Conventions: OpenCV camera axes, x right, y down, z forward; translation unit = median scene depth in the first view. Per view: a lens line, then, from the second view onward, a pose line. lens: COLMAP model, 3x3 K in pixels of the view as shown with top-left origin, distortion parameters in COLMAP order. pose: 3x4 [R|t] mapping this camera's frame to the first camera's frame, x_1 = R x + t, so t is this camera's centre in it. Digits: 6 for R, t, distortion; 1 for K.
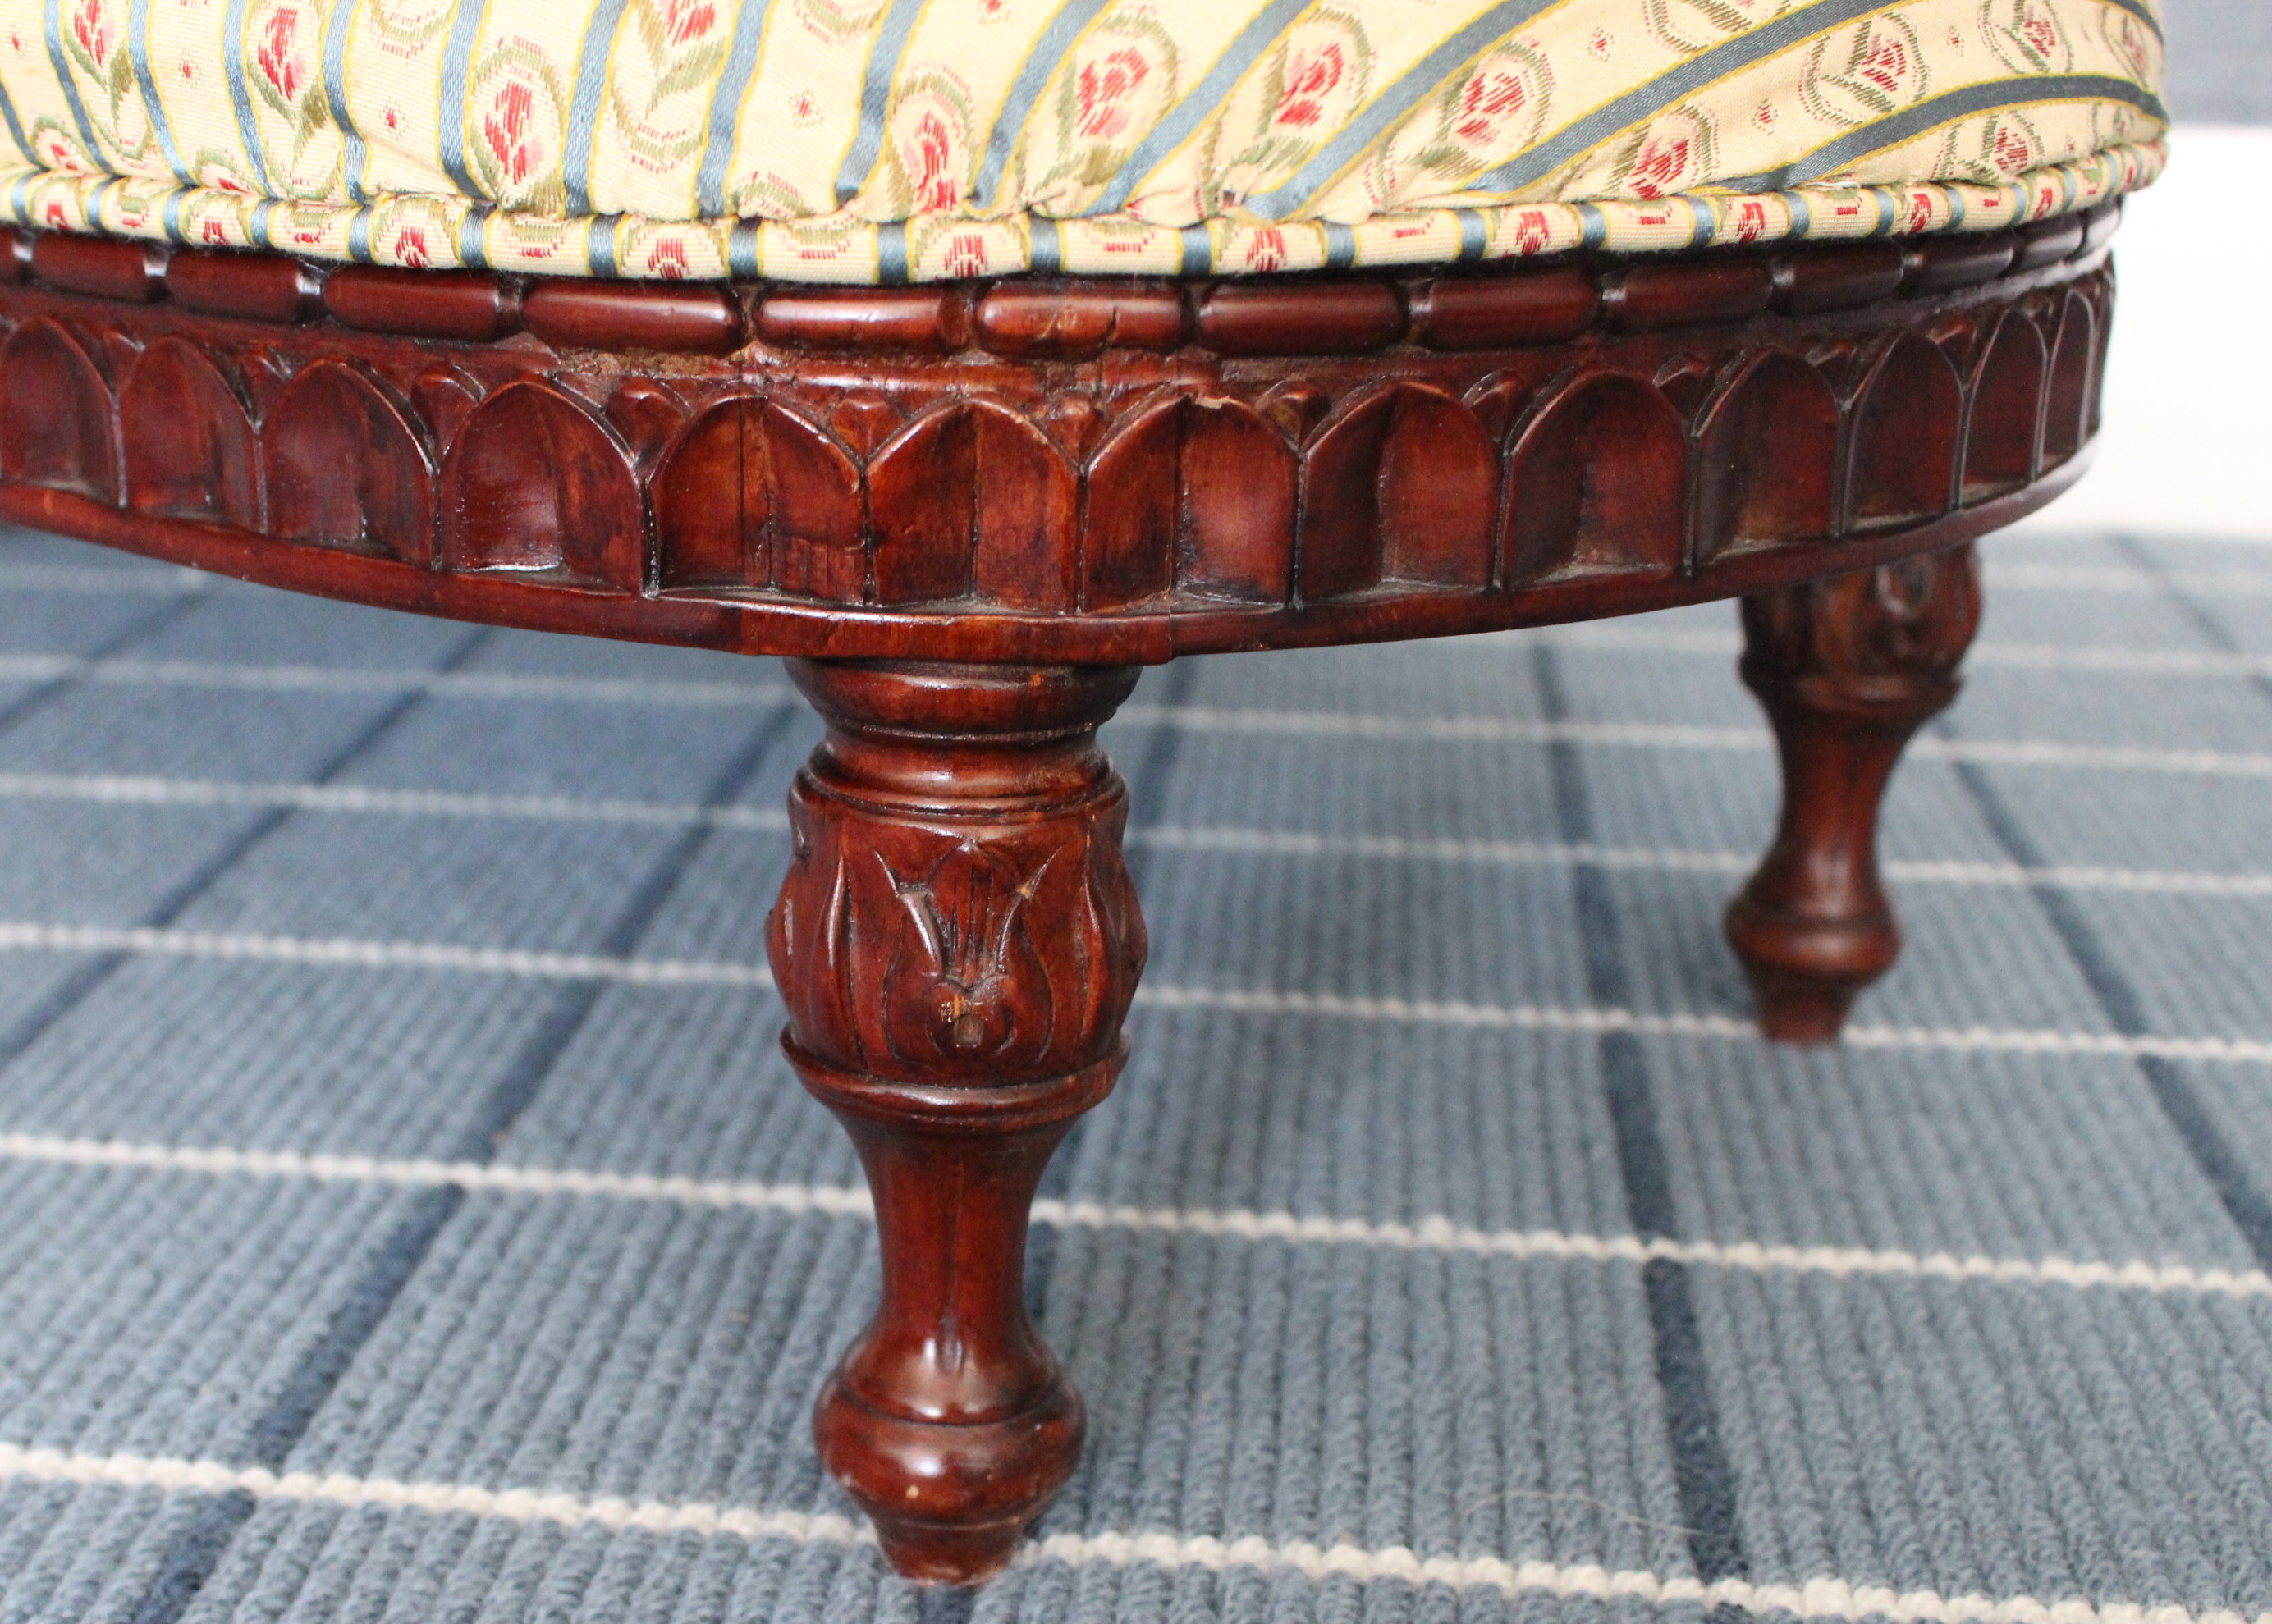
lens RADIAL K [[3001.4, 0, 929.0], [0, 3001.4, 973.9], [0, 0, 1]] dist [-0.141083, 0.199510]
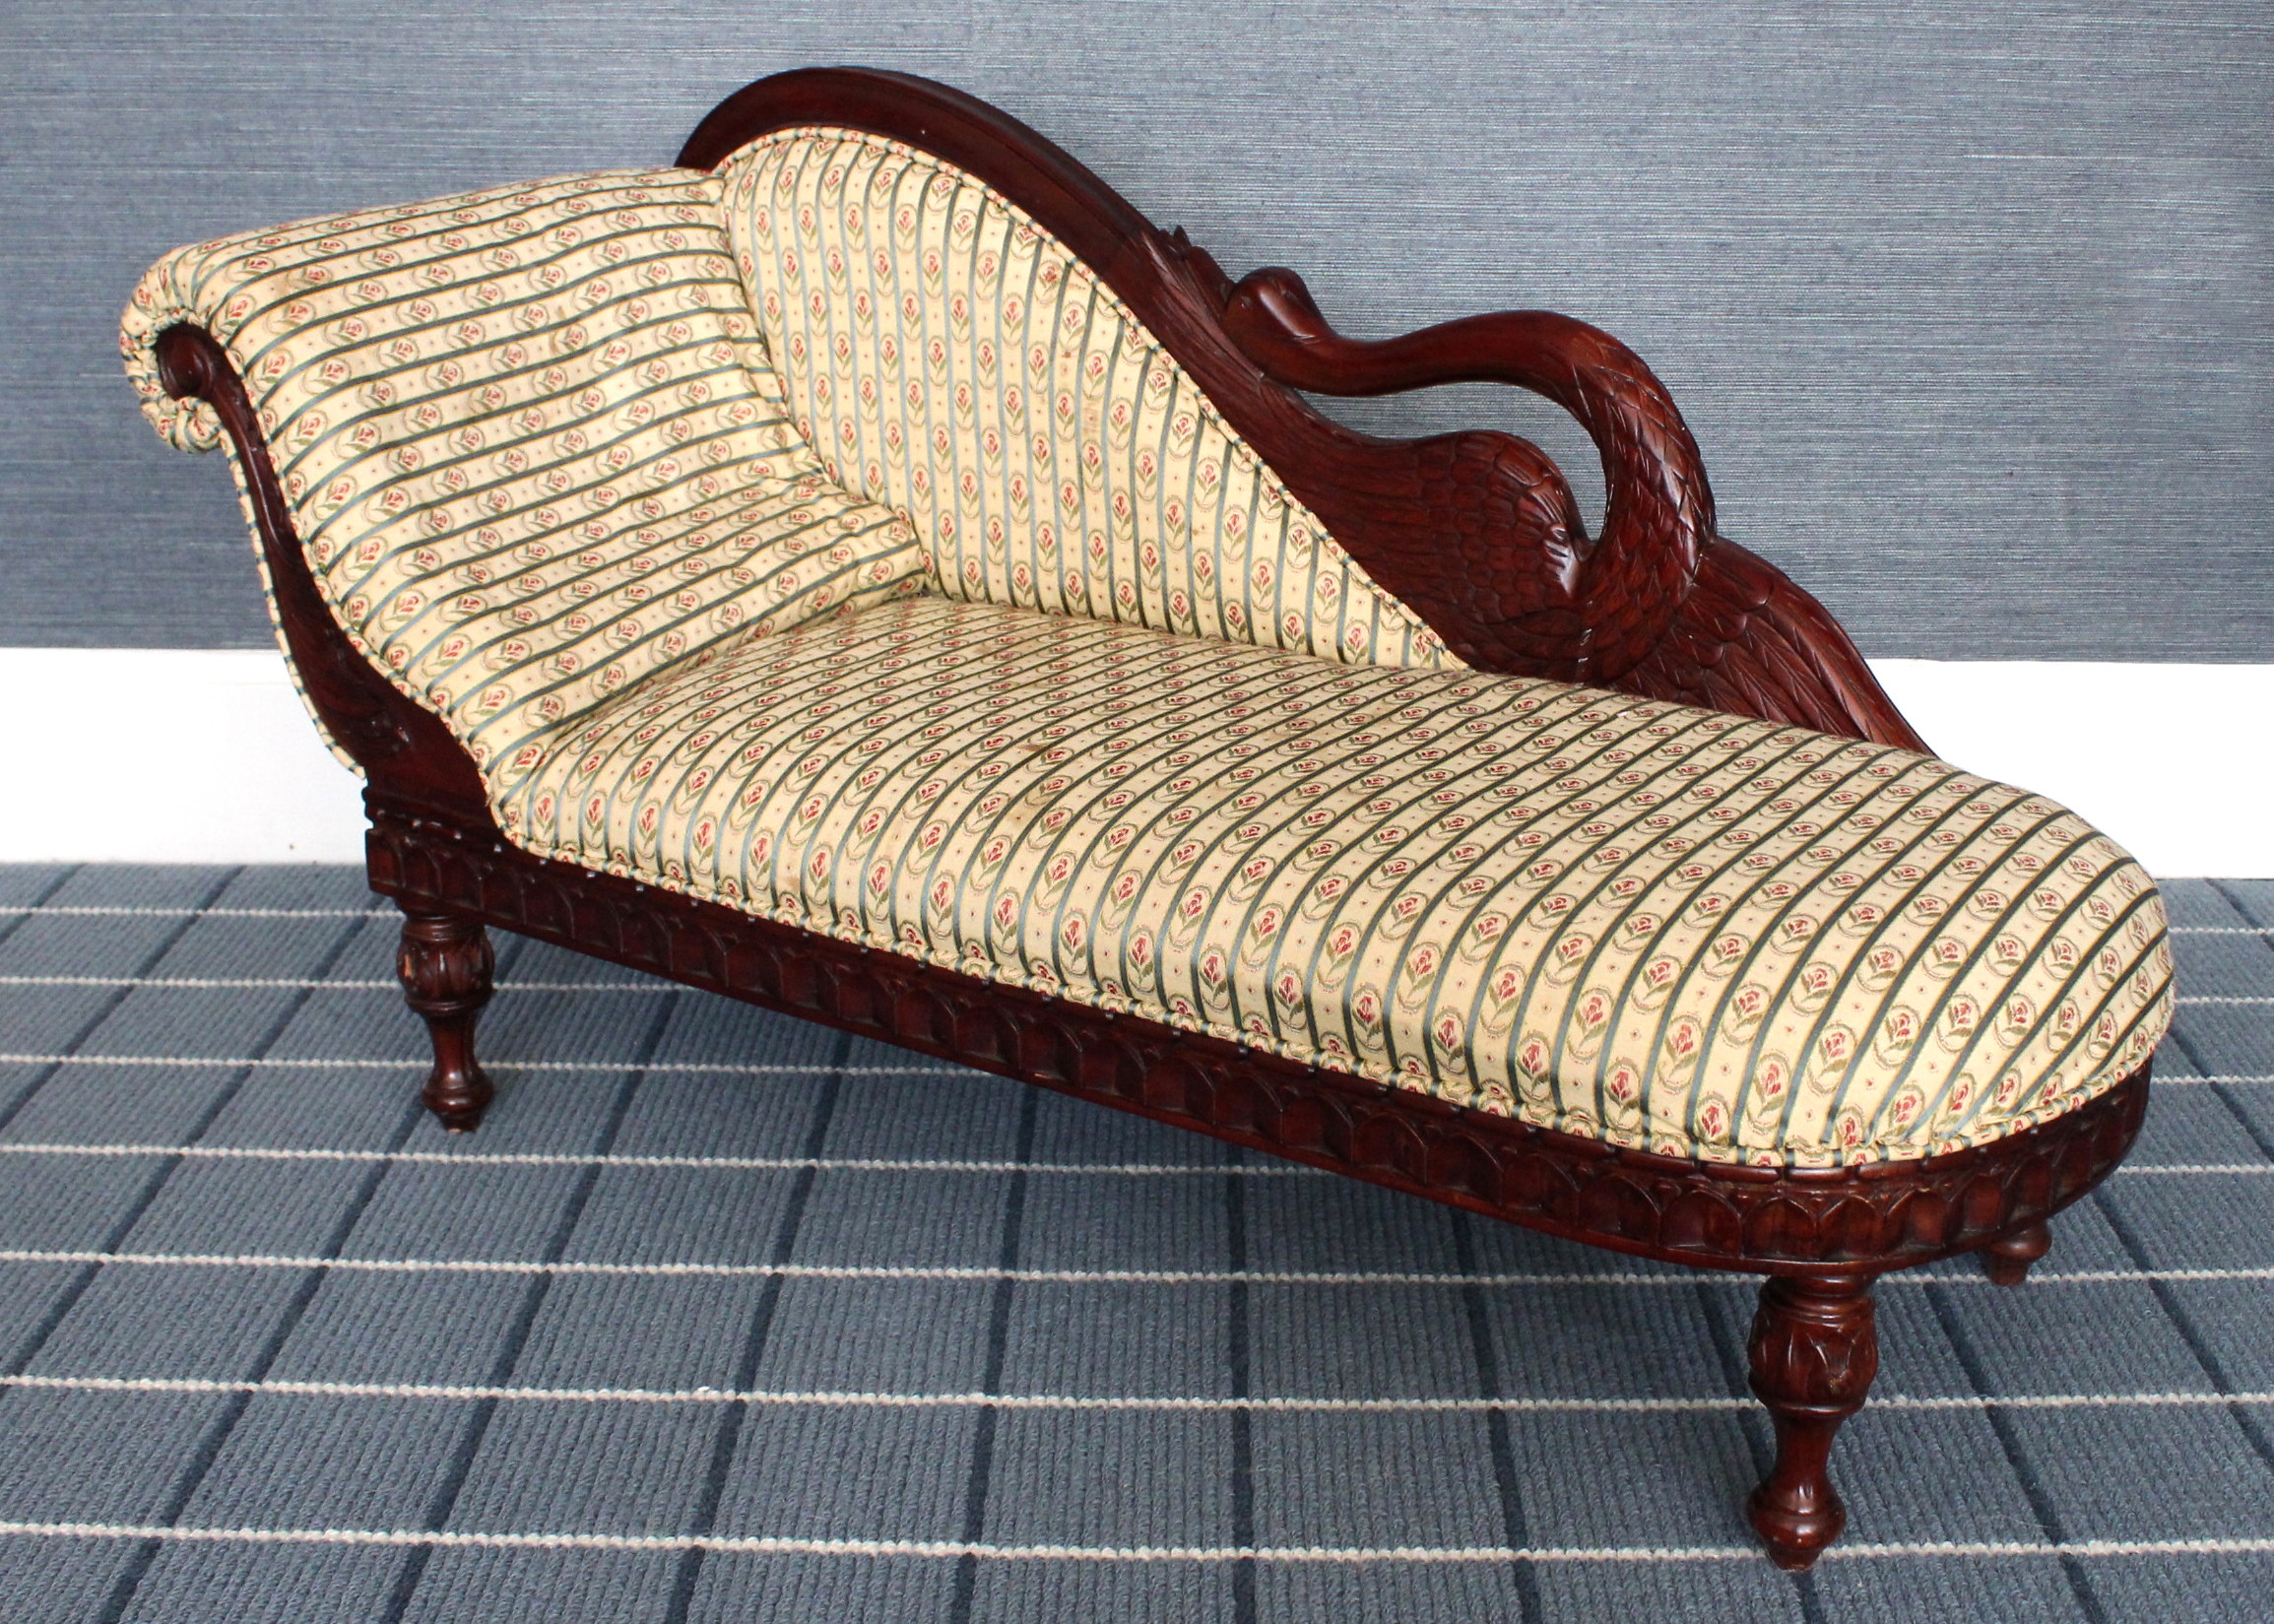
lens RADIAL K [[2784.1, 0, 1240.0], [0, 2784.1, 677.2], [0, 0, 1]] dist [-0.181649, 0.154793]
pose [[0.988157, -0.028737, 0.150731, -0.999459], [0.039450, 0.996866, -0.068576, -0.543730], [-0.148288, 0.073711, 0.986193, -1.704834]]
